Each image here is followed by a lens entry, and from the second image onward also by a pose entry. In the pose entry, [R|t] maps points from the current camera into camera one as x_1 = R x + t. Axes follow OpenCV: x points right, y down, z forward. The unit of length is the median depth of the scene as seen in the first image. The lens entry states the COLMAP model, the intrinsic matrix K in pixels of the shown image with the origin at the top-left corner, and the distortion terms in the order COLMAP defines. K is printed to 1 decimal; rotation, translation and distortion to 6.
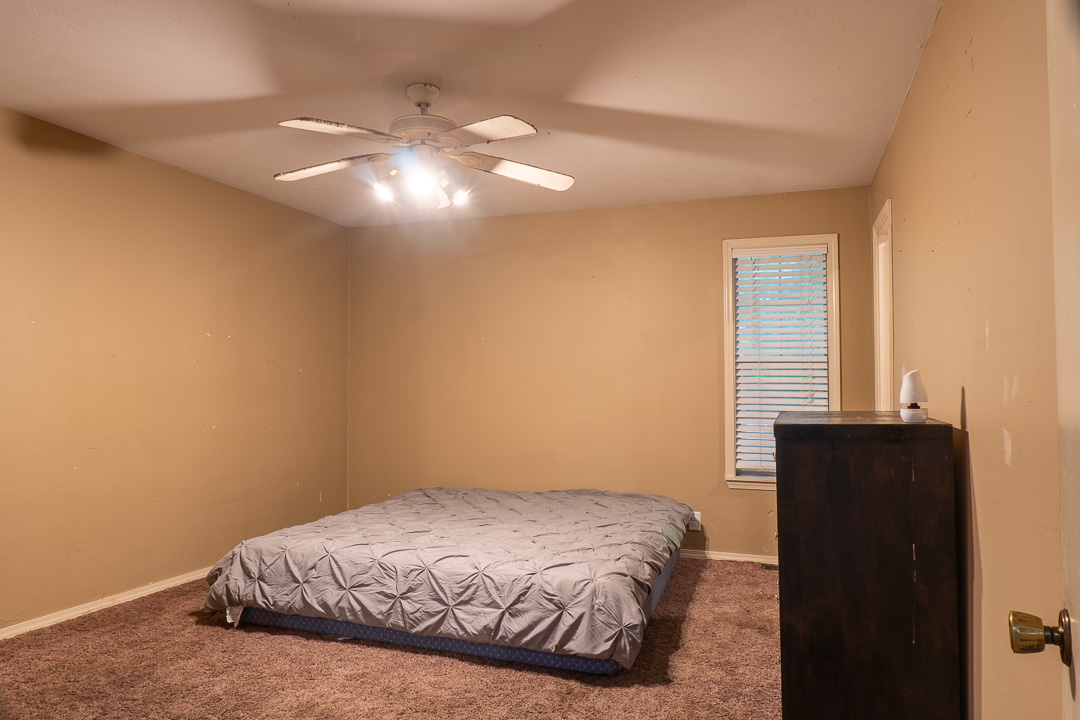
lens RADIAL K [[720.1, 0, 540.0], [0, 720.1, 360.0], [0, 0, 1]] dist [-0.023178, 0.000362]
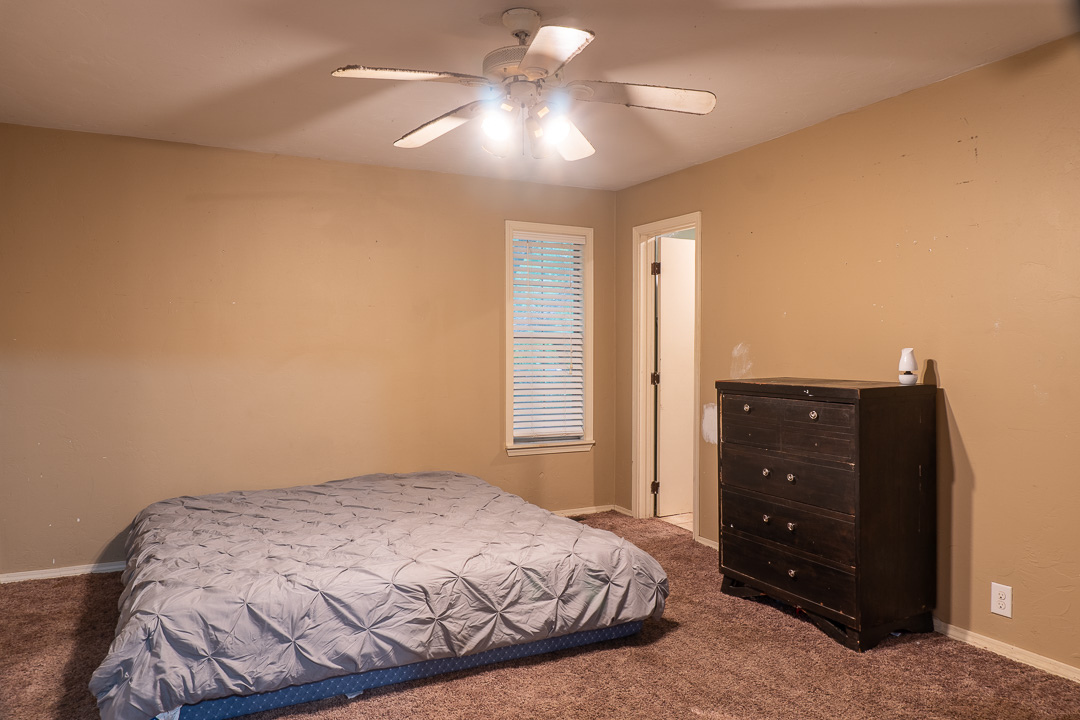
lens RADIAL K [[720.1, 0, 540.0], [0, 720.1, 360.0], [0, 0, 1]] dist [-0.023178, 0.000362]
pose [[0.693486, -0.009987, 0.720401, -0.718845], [-0.017768, 0.999363, 0.030958, 0.004048], [-0.720251, -0.034269, 0.692867, 0.357355]]
